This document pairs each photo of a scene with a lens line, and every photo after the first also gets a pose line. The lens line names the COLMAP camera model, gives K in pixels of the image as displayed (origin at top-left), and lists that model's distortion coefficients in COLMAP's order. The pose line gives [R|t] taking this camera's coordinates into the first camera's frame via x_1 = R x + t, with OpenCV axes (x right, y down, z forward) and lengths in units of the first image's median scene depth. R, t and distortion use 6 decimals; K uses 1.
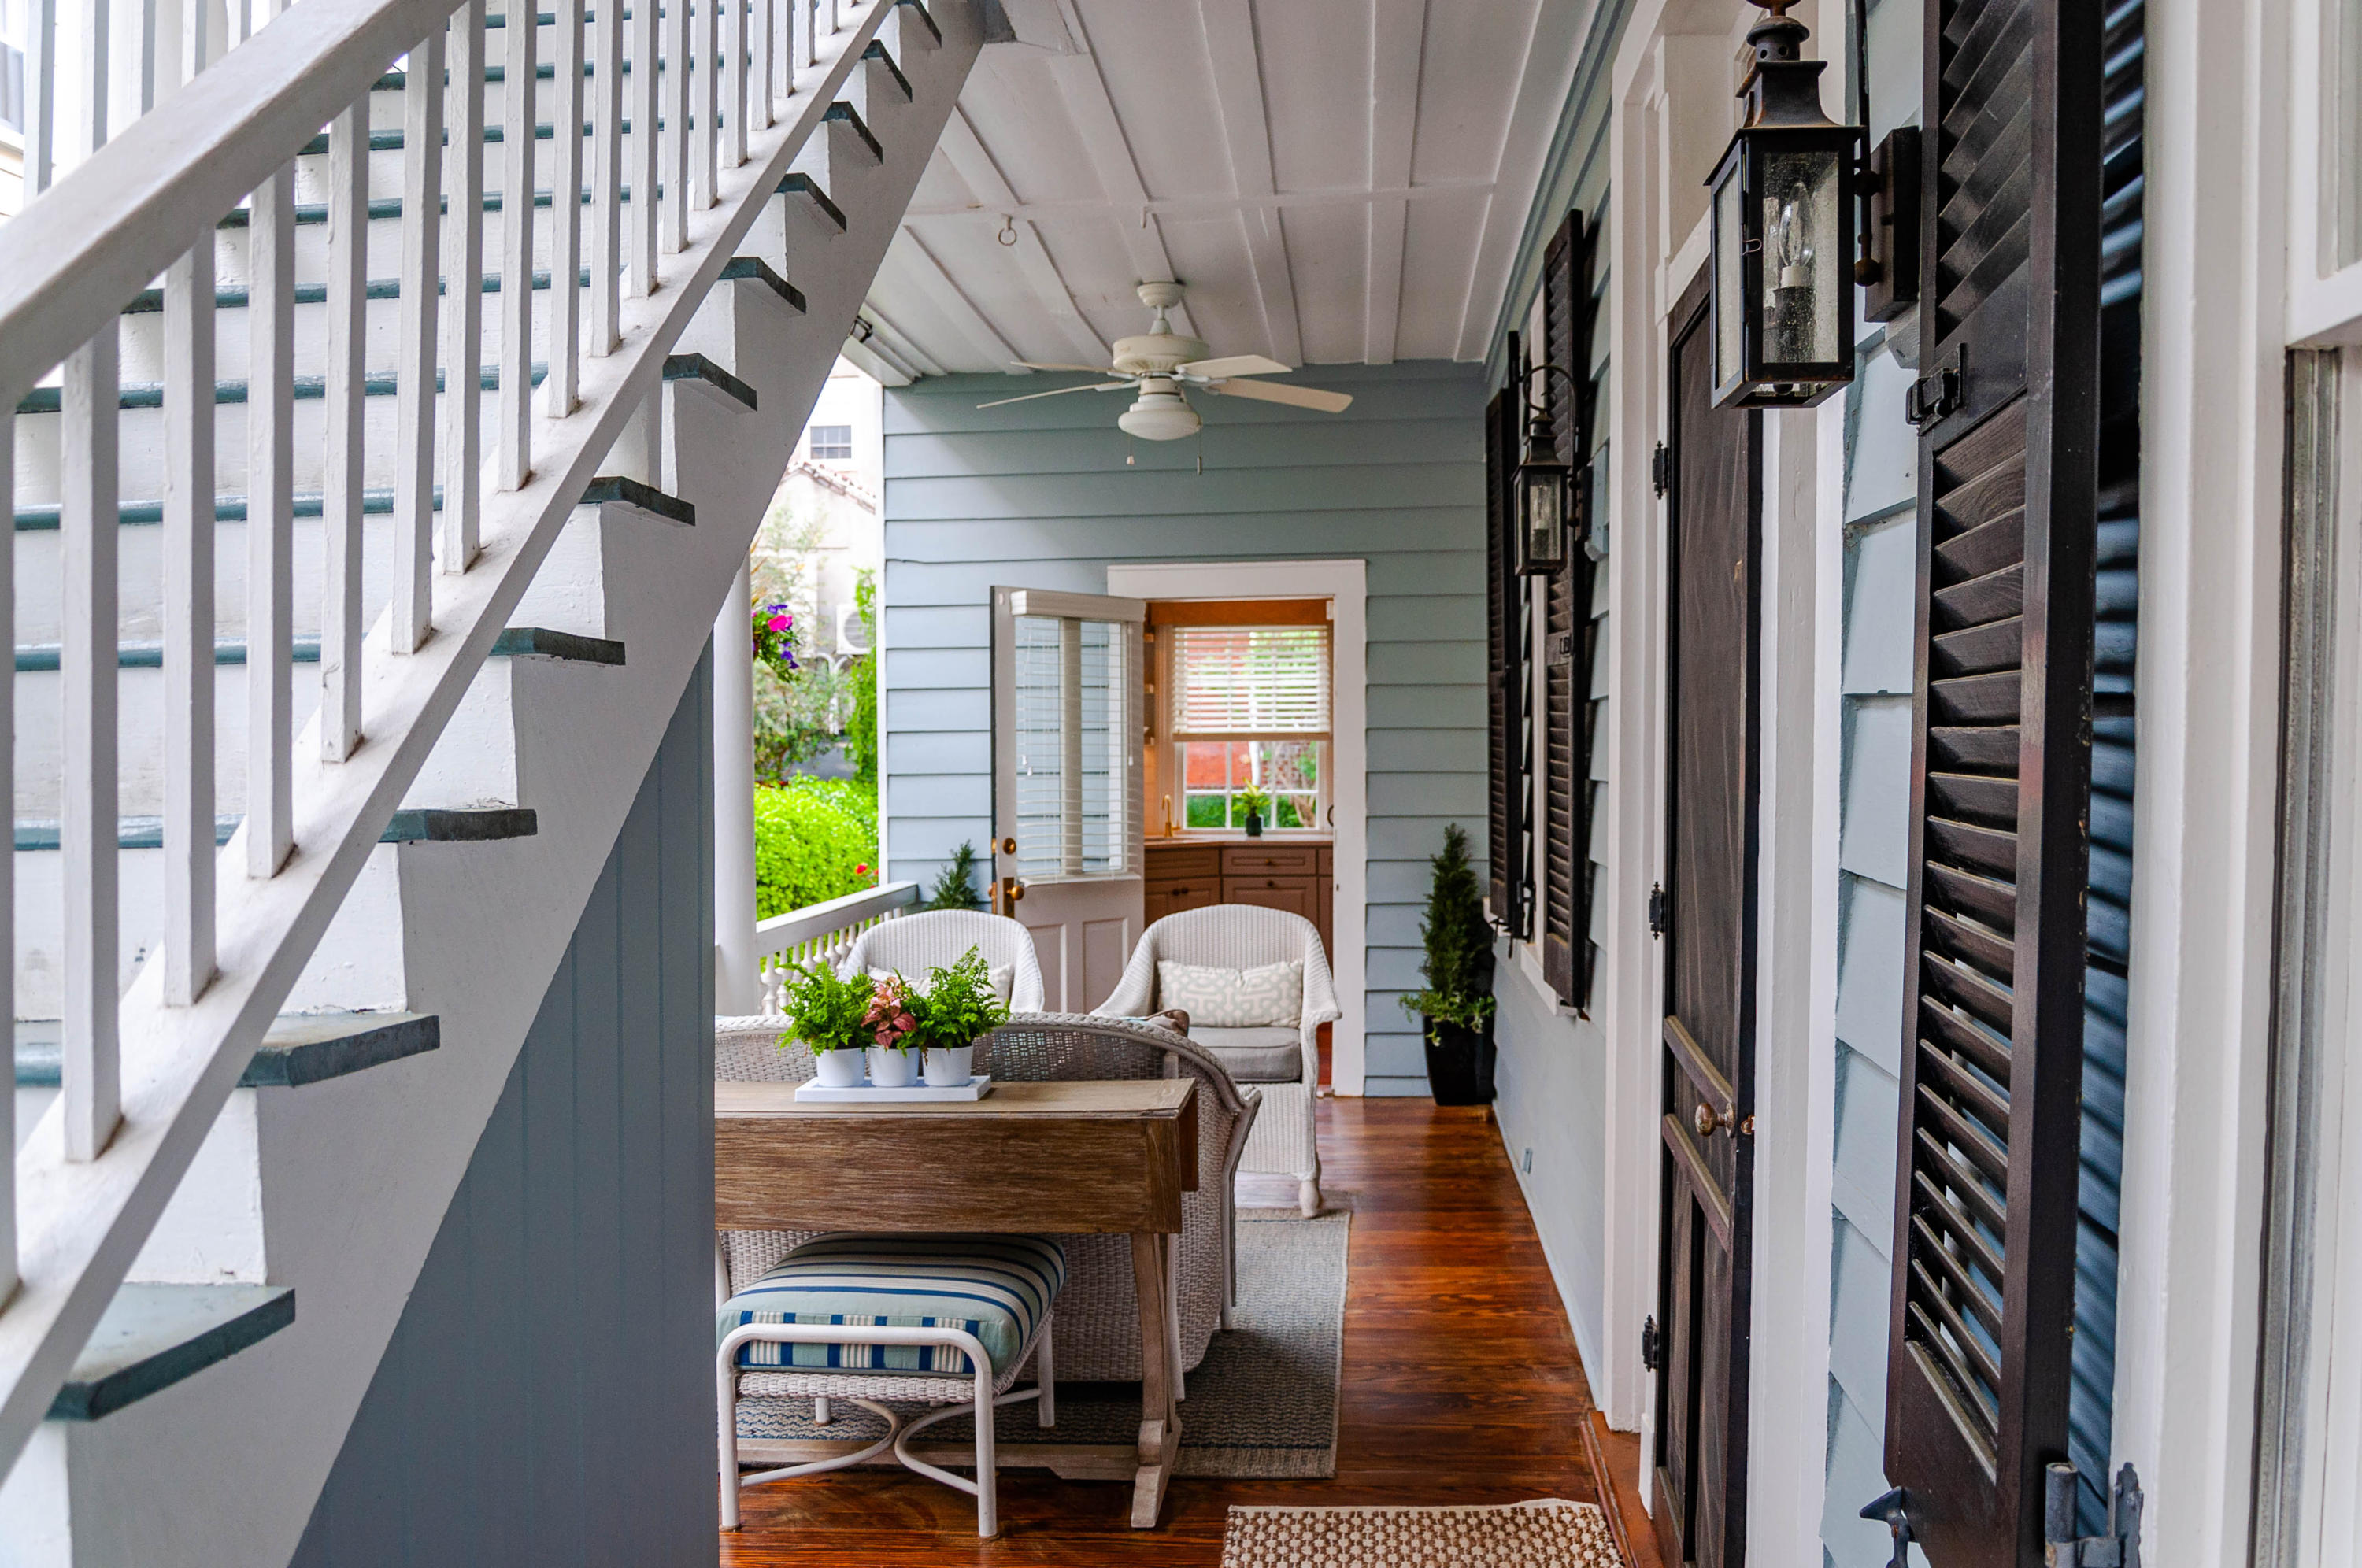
lens RADIAL K [[2036.5, 0, 1178.3], [0, 2036.5, 788.6], [0, 0, 1]] dist [-0.067060, -0.000241]
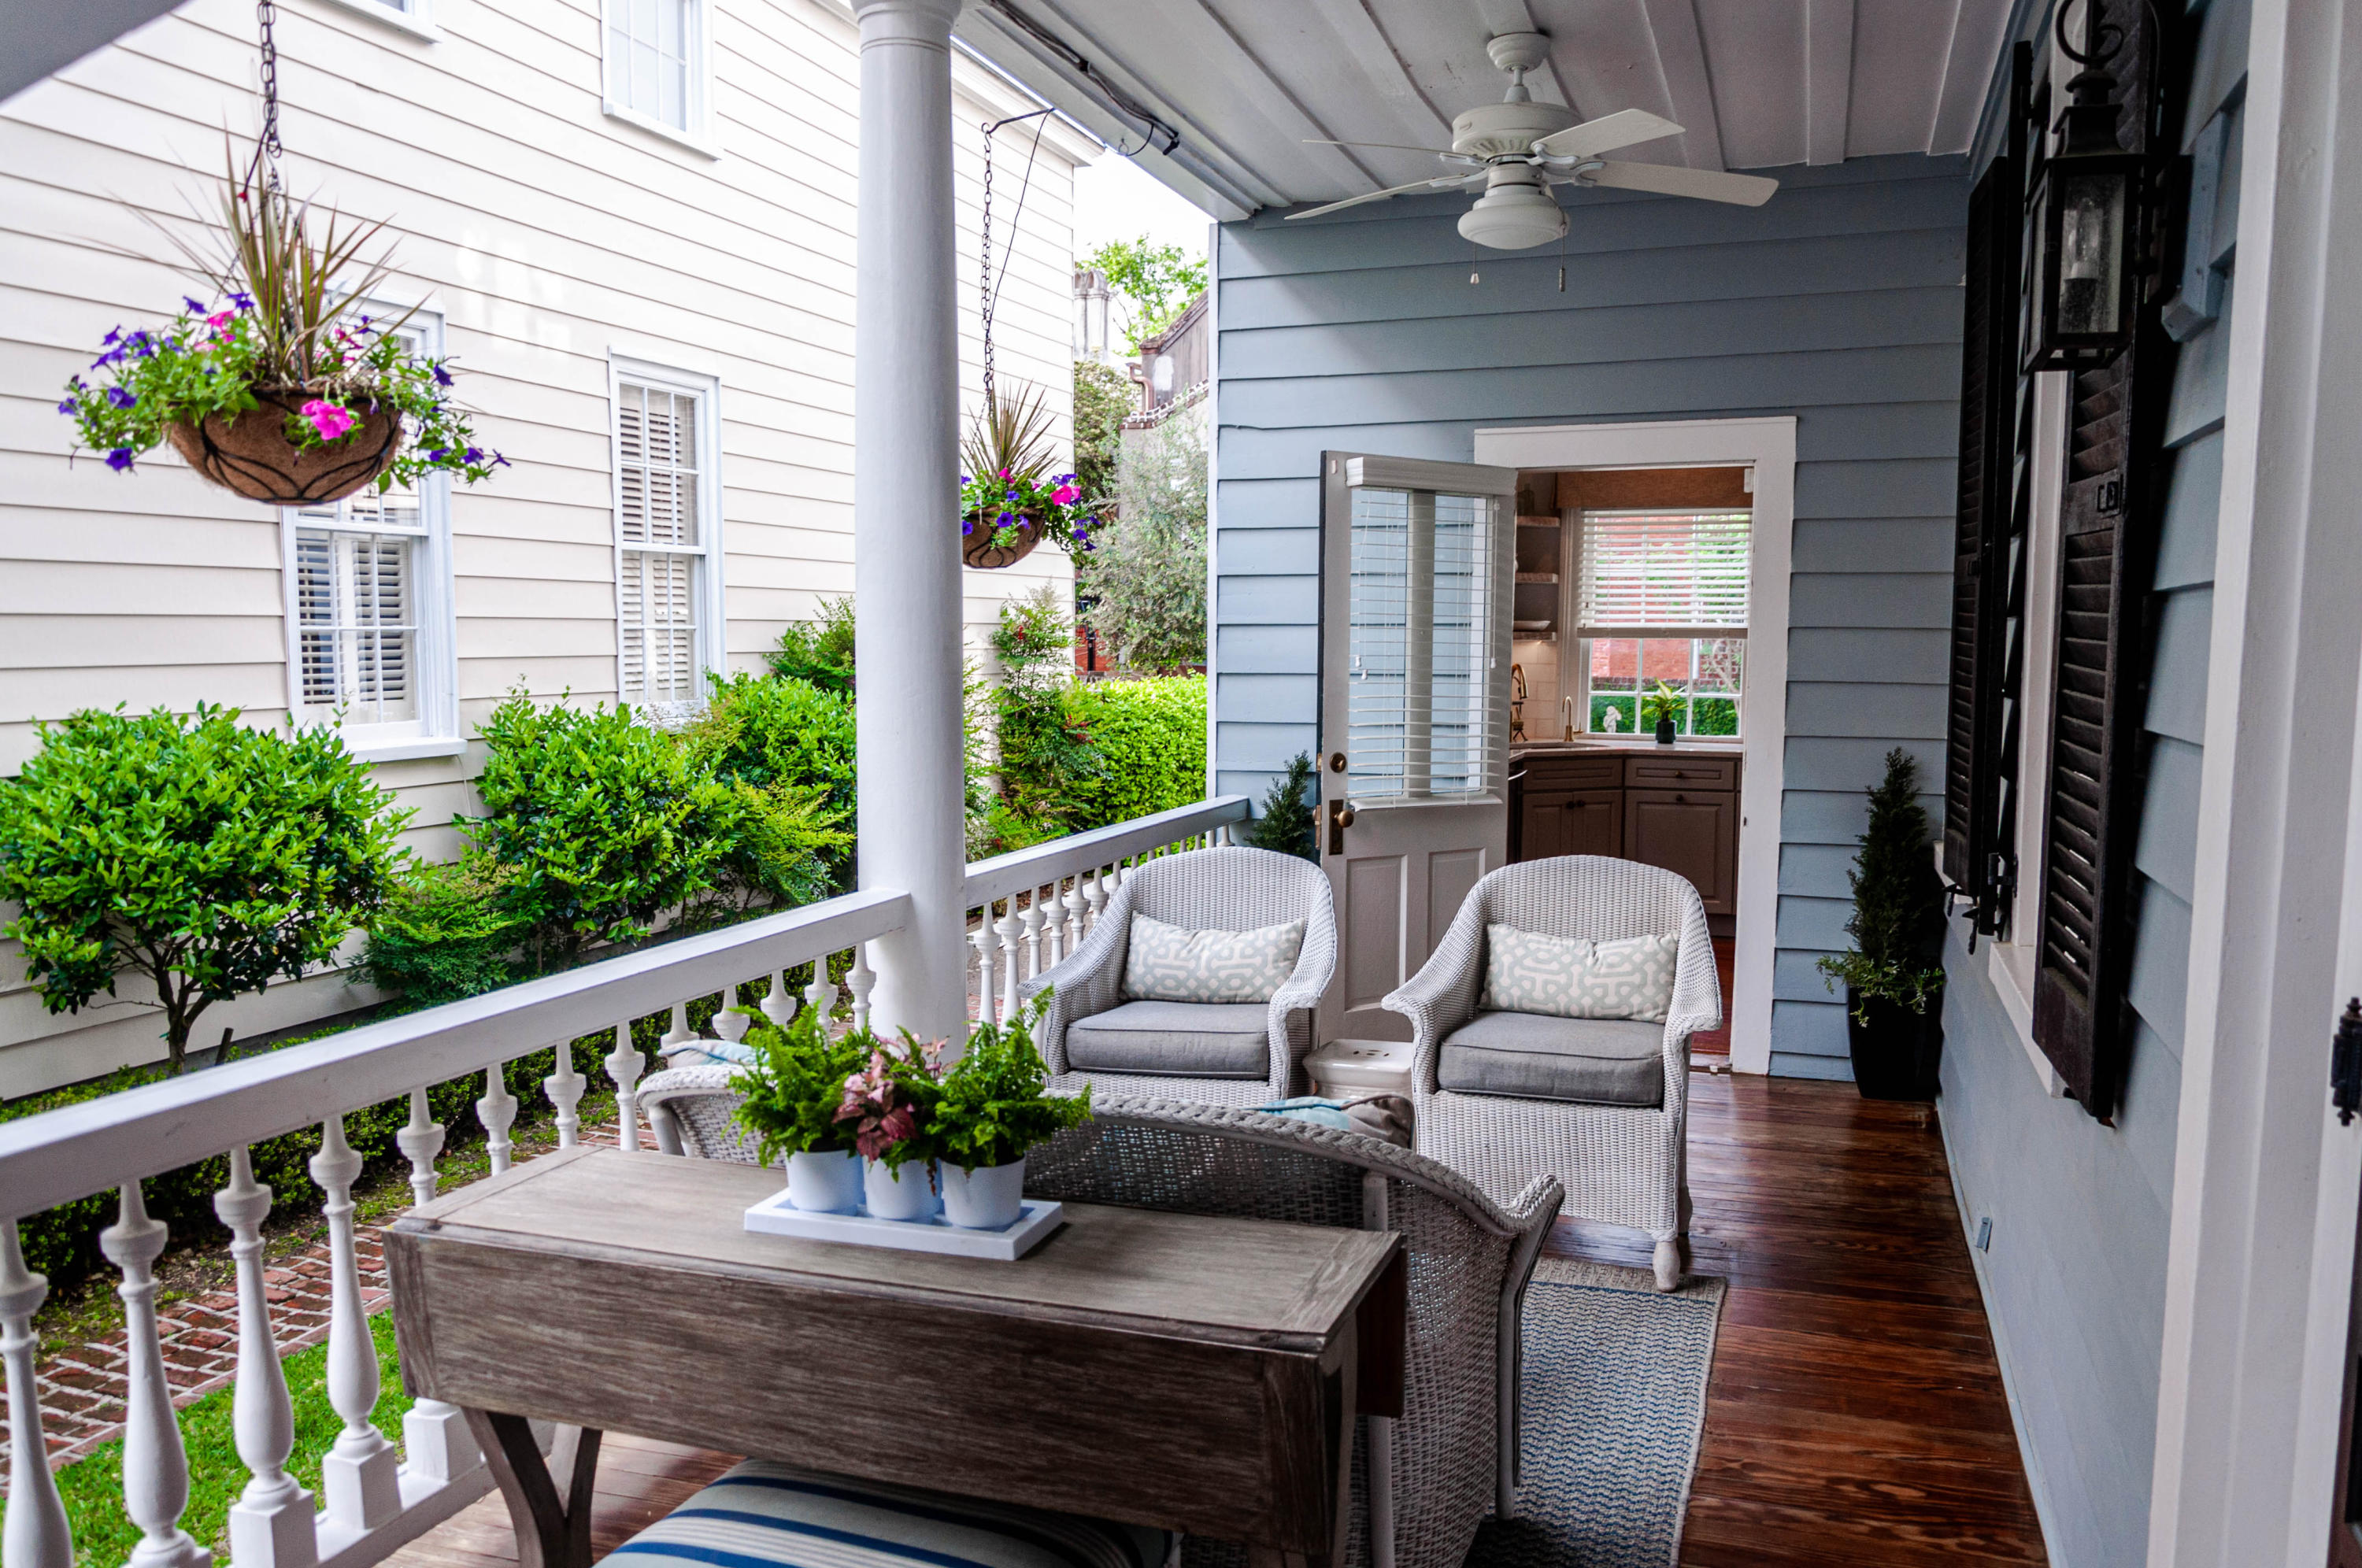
lens RADIAL K [[1794.2, 0, 1192.2], [0, 1794.2, 795.7], [0, 0, 1]] dist [-0.010425, 0.007181]
pose [[0.970054, 0.033633, -0.240551, 0.038236], [-0.016670, 0.997250, 0.072209, -0.011002], [0.242318, -0.066037, 0.967947, 0.266321]]
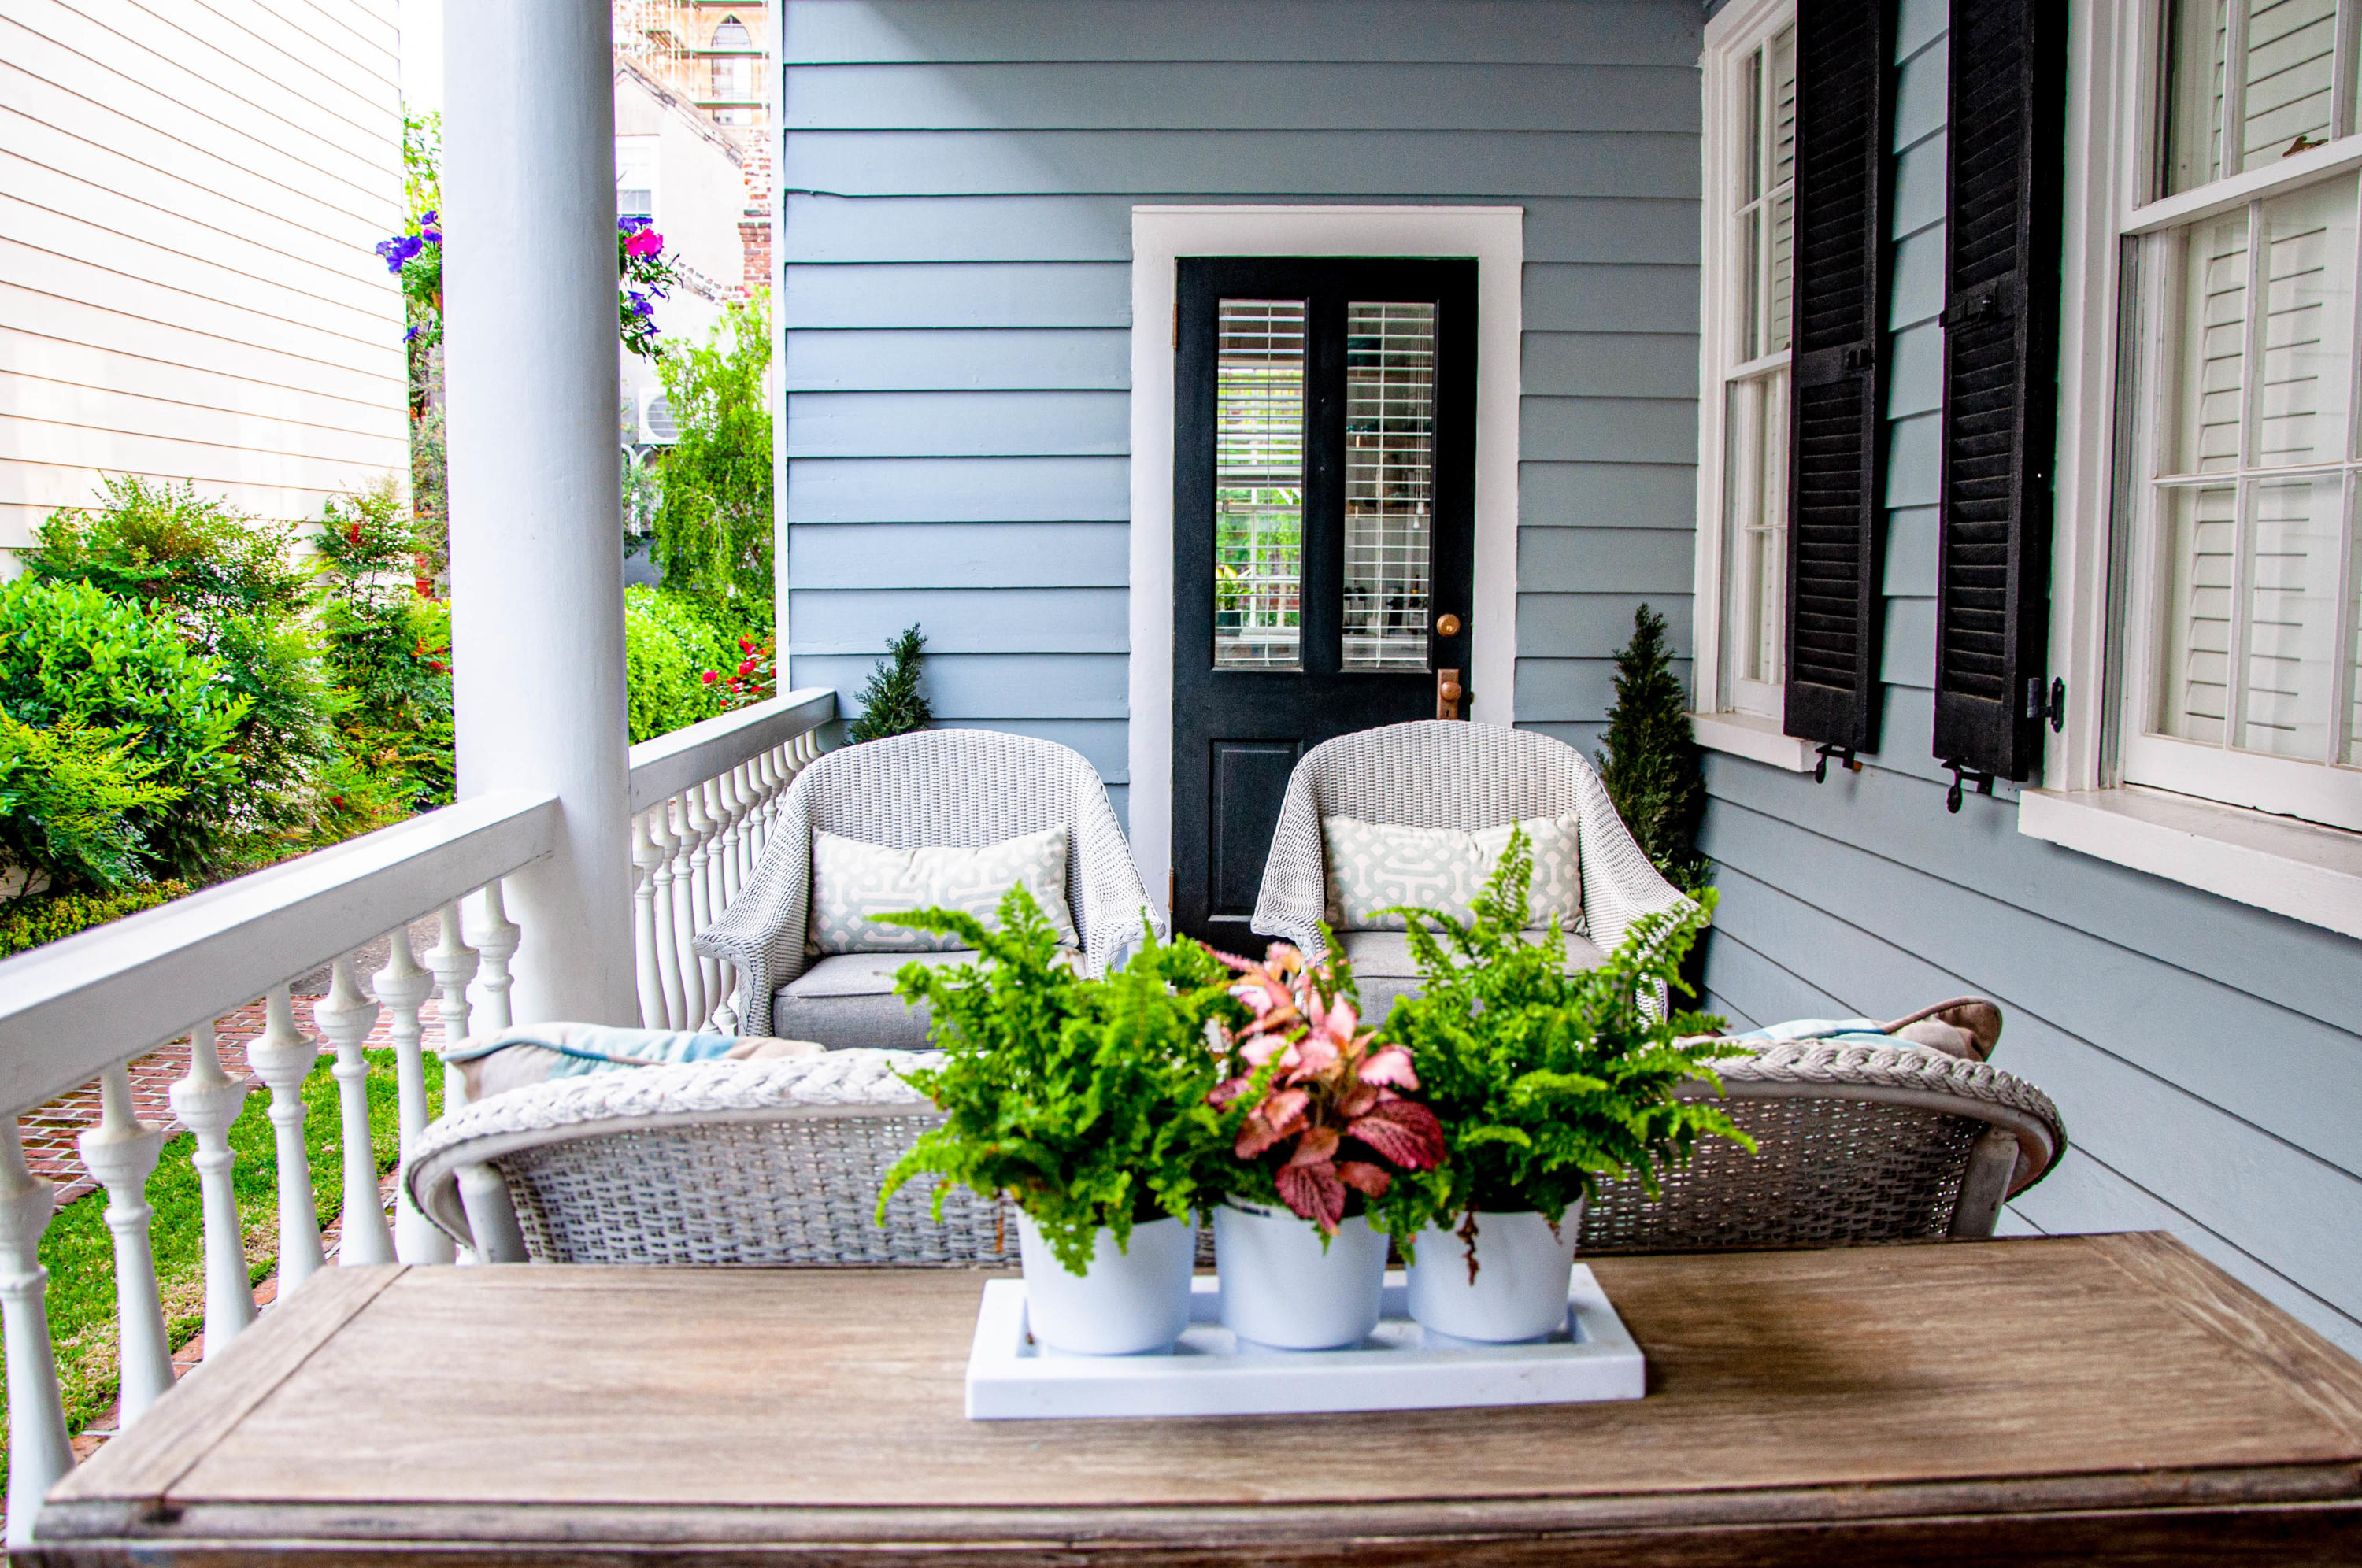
lens RADIAL K [[1982.2, 0, 1183.5], [0, 1982.2, 792.6], [0, 0, 1]] dist [-0.172867, 0.192980]
pose [[0.993248, -0.004014, 0.115939, -0.099394], [-0.006157, 0.996169, 0.087229, 0.025438], [-0.115845, -0.087354, 0.989419, 0.391253]]
